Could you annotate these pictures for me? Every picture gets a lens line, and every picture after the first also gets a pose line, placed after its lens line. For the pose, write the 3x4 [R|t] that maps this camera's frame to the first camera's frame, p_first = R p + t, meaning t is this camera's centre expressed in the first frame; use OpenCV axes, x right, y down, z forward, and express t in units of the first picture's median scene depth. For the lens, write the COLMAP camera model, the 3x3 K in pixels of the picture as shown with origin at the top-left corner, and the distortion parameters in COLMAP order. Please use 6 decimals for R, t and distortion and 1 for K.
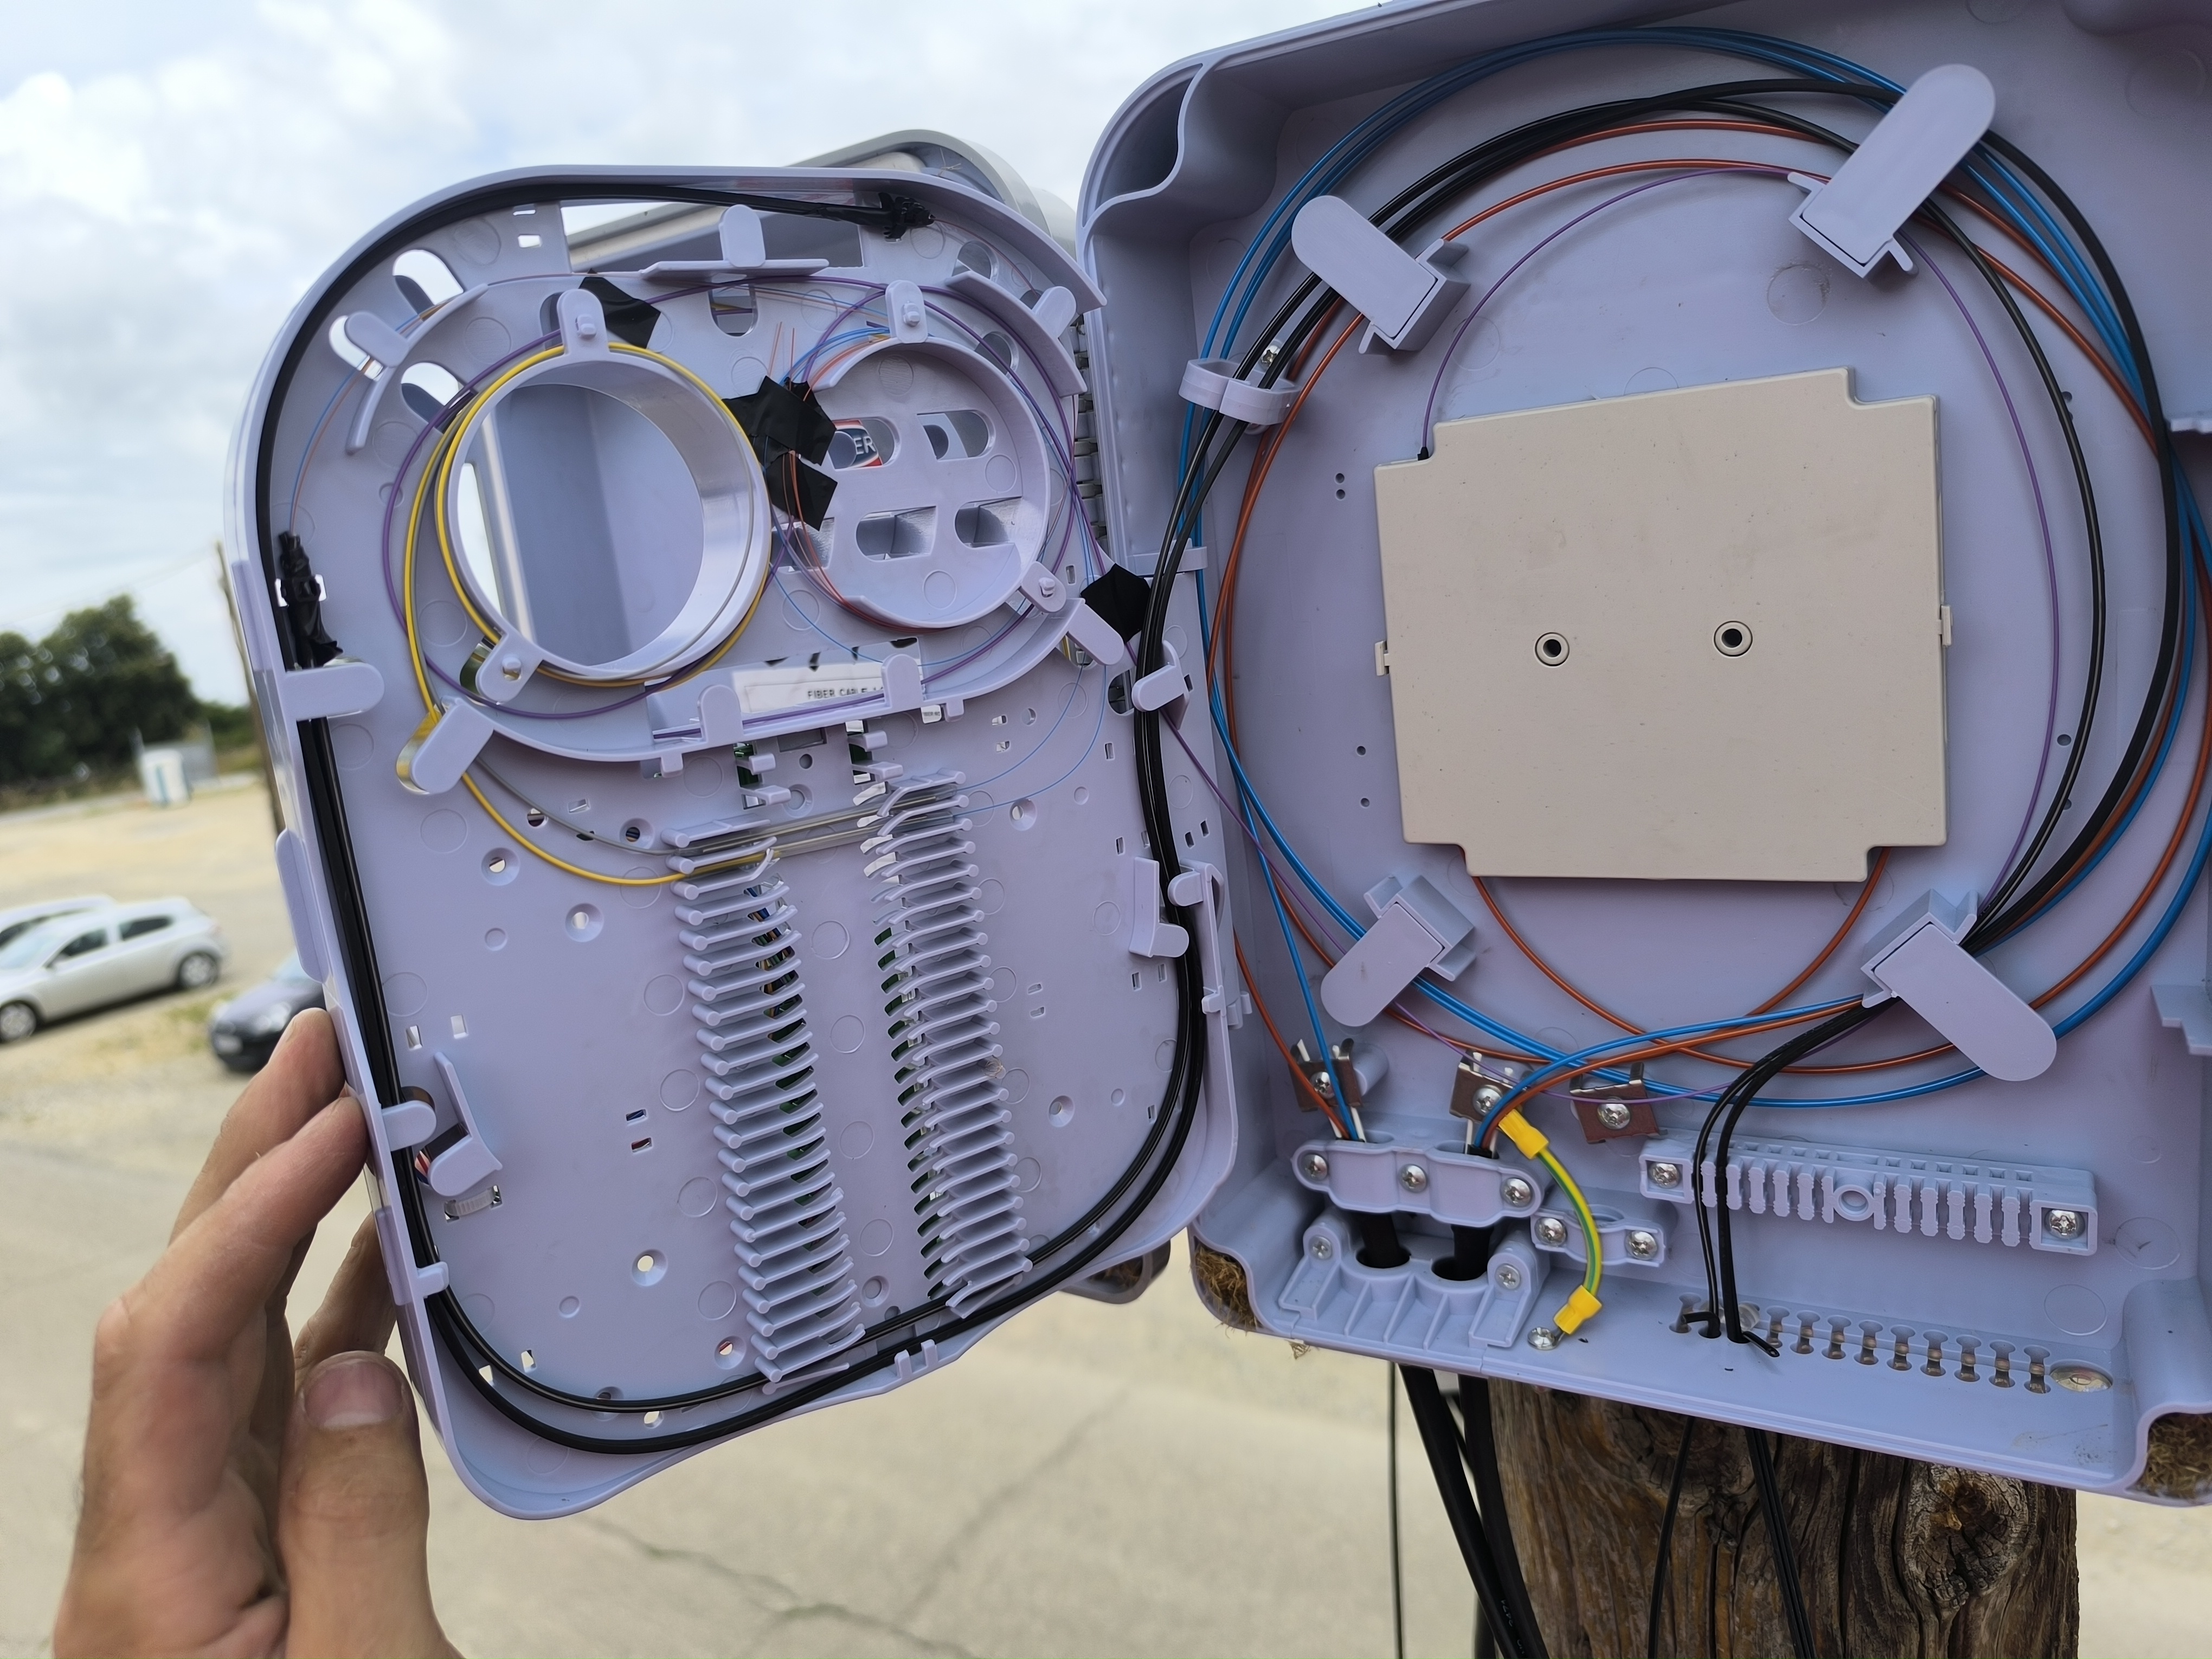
lens RADIAL K [[1531.0, 0, 1104.9], [0, 1531.0, 794.6], [0, 0, 1]] dist [-0.024315, 0.000426]
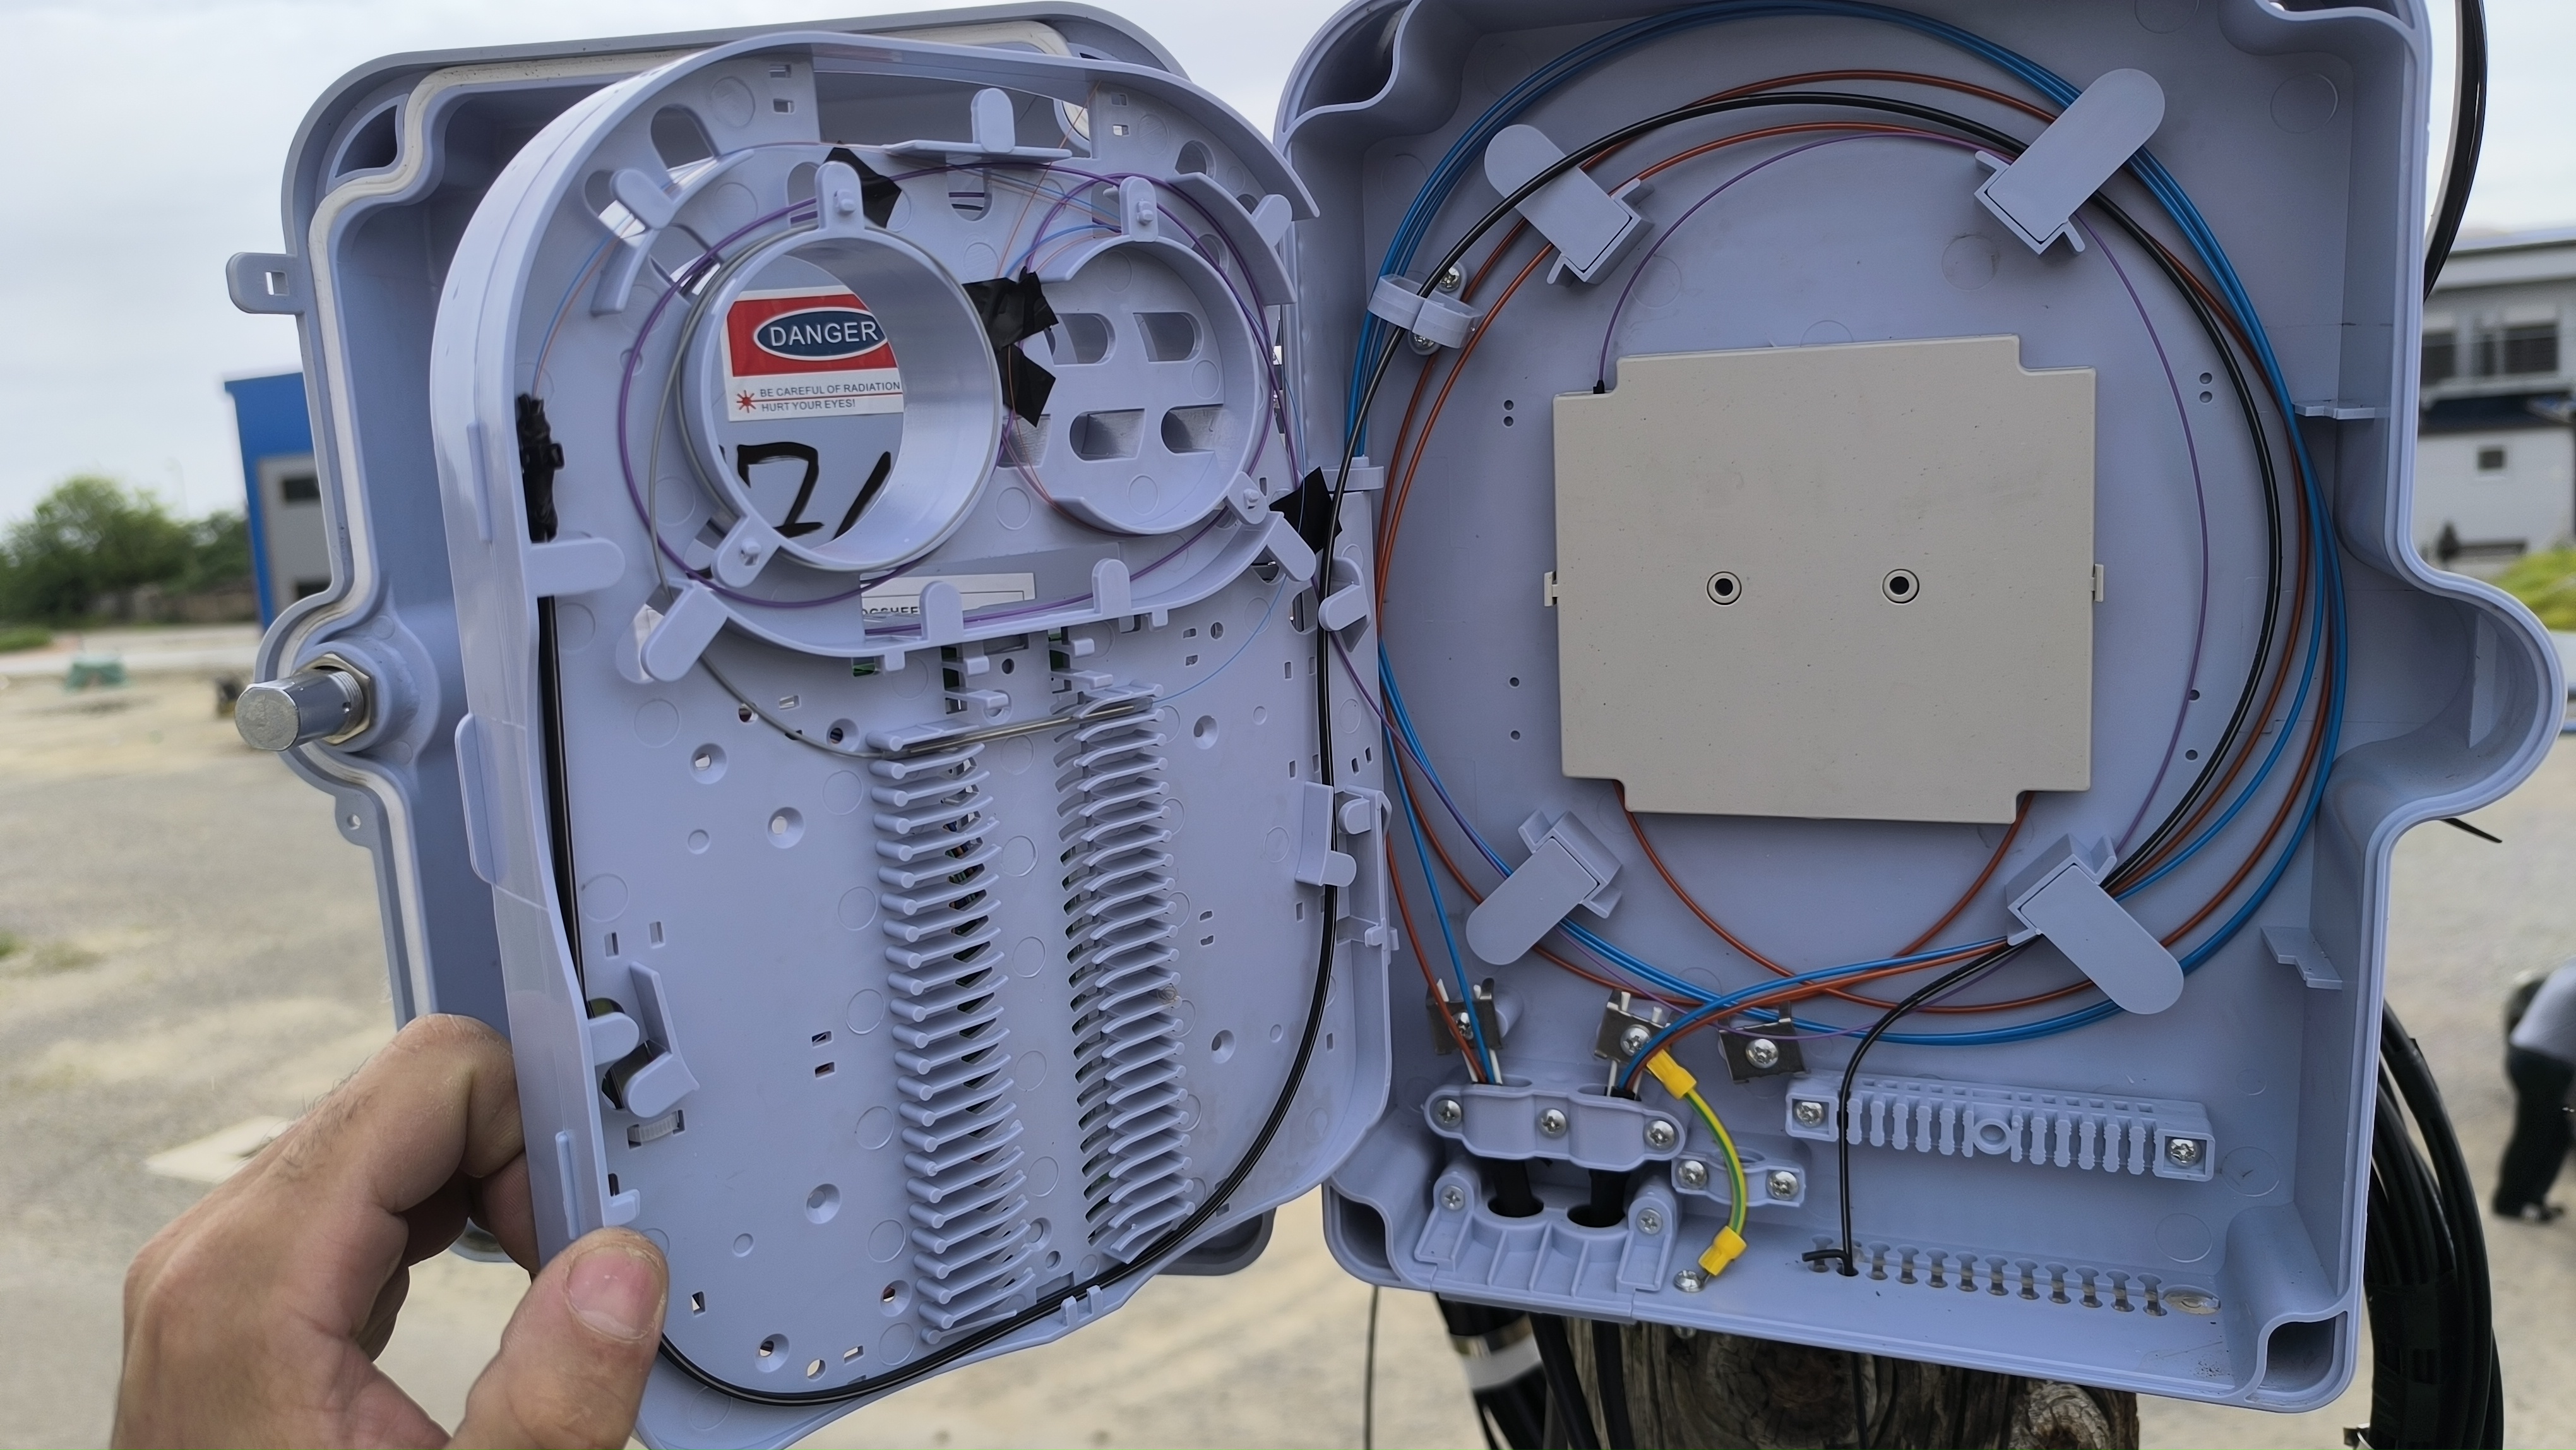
lens RADIAL K [[1780.5, 0, 1292.1], [0, 1780.5, 680.8], [0, 0, 1]] dist [-0.002595, -0.053143]
pose [[0.983967, 0.039745, 0.173867, -0.188400], [-0.033570, 0.998702, -0.038315, 0.020869], [-0.175164, 0.031864, 0.984024, -0.107424]]
